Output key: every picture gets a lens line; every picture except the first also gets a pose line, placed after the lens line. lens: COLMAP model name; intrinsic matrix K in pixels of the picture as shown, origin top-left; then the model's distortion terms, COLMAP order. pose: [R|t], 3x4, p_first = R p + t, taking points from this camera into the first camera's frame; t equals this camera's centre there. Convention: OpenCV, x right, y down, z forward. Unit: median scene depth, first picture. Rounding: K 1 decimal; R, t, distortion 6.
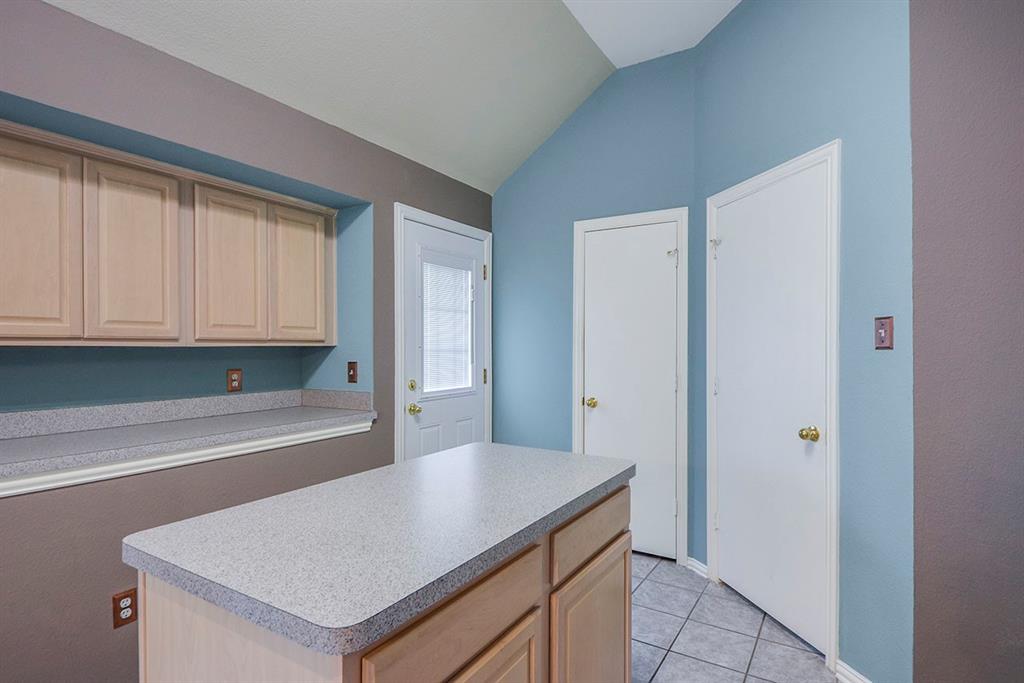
lens RADIAL K [[525.1, 0, 523.3], [0, 525.1, 346.8], [0, 0, 1]] dist [0.018626, -0.016304]
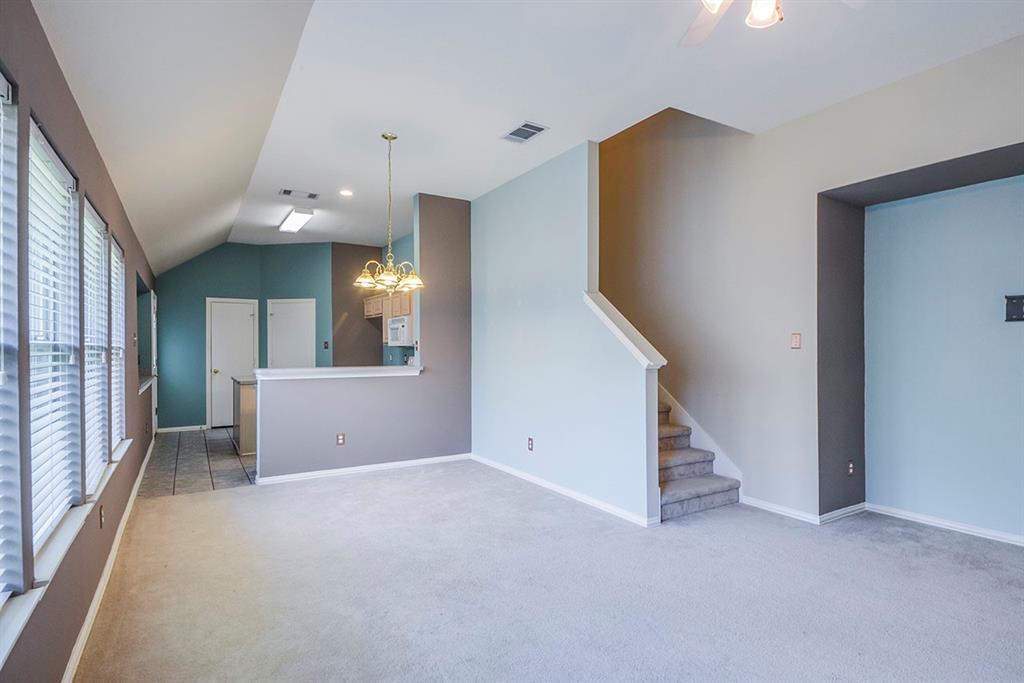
lens RADIAL K [[525.1, 0, 525.5], [0, 525.1, 346.9], [0, 0, 1]] dist [0.018626, -0.016304]
pose [[0.443339, 0.000050, 0.896354, -1.700607], [0.005299, 0.999982, -0.002676, 0.006399], [-0.896339, 0.005936, 0.443331, -1.656458]]
